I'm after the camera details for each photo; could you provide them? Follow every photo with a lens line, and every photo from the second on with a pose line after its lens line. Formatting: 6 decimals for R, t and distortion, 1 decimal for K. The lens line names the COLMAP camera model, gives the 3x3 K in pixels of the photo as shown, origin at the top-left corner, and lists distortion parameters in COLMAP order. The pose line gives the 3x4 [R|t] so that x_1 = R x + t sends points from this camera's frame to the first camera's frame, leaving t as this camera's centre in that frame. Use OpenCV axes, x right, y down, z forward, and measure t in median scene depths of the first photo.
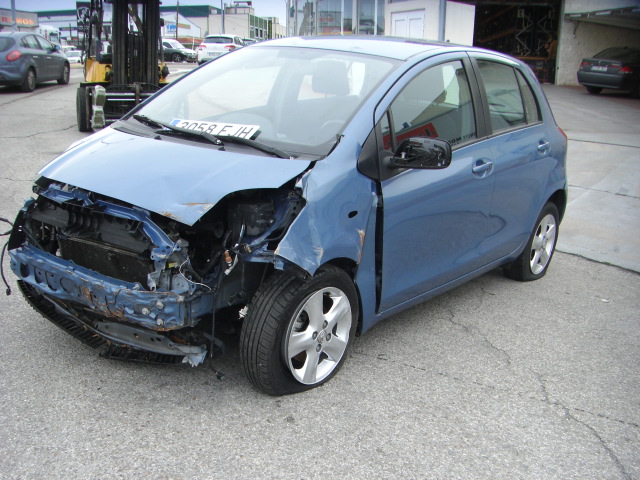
lens RADIAL K [[723.3, 0, 288.1], [0, 723.3, 340.1], [0, 0, 1]] dist [-0.196833, 0.114647]
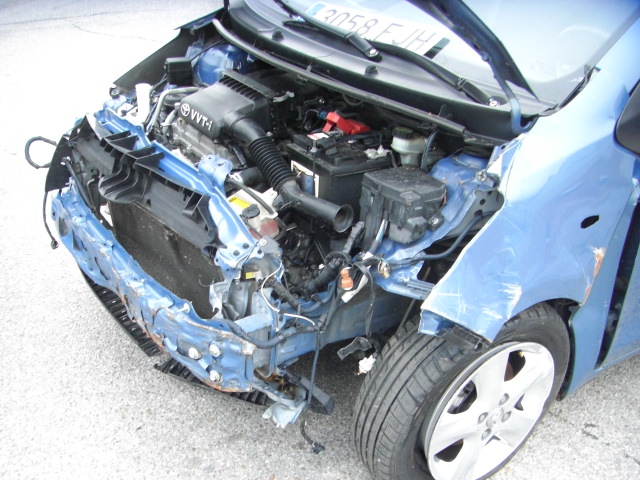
lens RADIAL K [[723.3, 0, 288.1], [0, 723.3, 340.1], [0, 0, 1]] dist [-0.196833, 0.114647]
pose [[0.953857, 0.172778, -0.245569, 0.017861], [-0.124262, 0.971680, 0.200989, -0.168264], [0.273341, -0.161200, 0.948314, 0.431340]]
